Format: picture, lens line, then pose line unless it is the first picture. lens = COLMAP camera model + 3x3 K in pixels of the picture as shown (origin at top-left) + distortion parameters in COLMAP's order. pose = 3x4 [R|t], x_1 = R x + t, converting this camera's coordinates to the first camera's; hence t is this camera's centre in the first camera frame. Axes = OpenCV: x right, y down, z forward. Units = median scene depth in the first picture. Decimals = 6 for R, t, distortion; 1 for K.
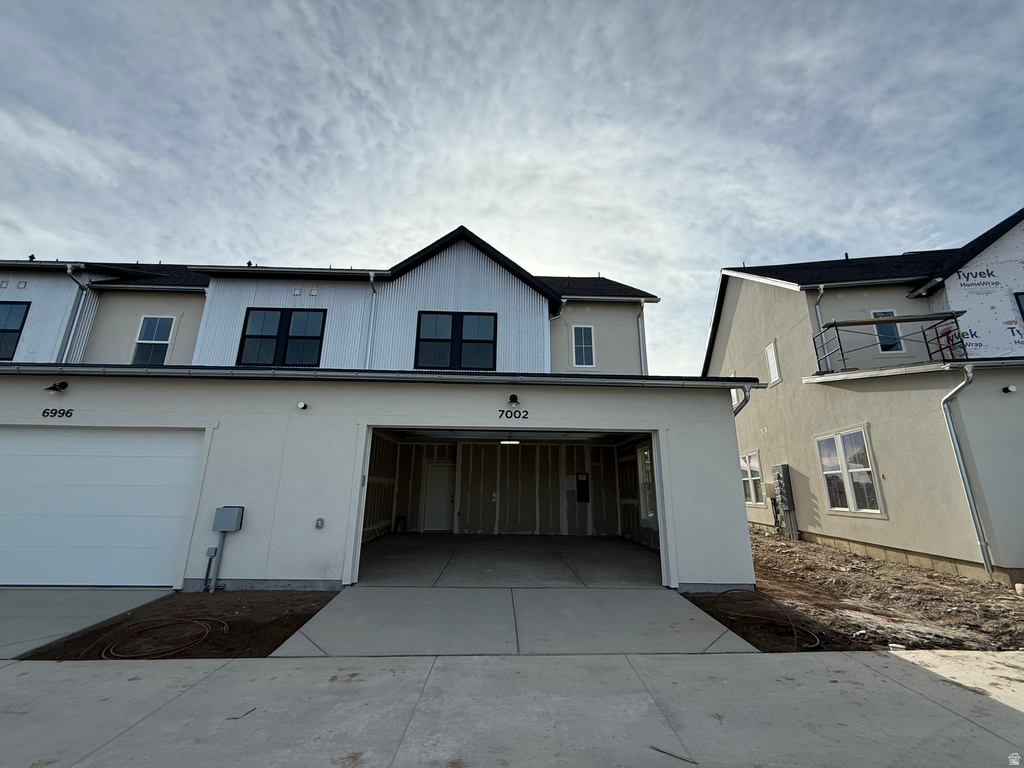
lens RADIAL K [[405.9, 0, 508.2], [0, 405.9, 383.0], [0, 0, 1]] dist [0.000614, 0.000231]
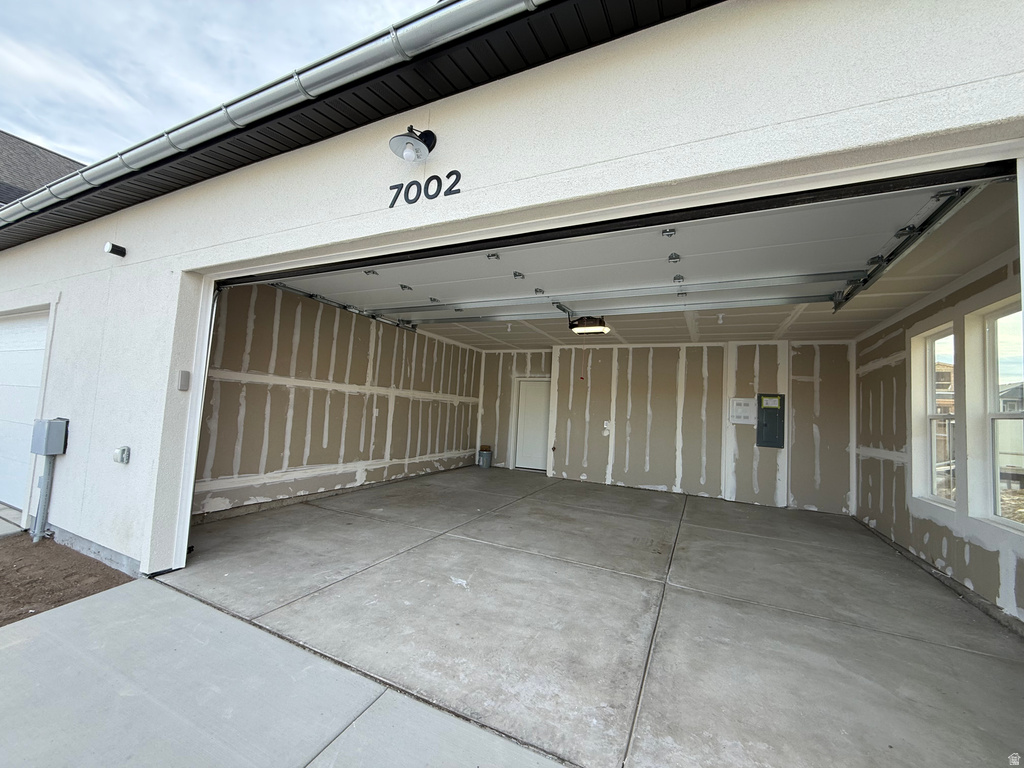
lens RADIAL K [[405.9, 0, 508.2], [0, 405.9, 383.0], [0, 0, 1]] dist [0.000614, 0.000231]
pose [[0.887947, 0.005053, -0.459918, 0.124602], [0.073853, 0.985399, 0.153411, 0.101980], [0.453978, -0.170187, 0.874609, 0.386412]]
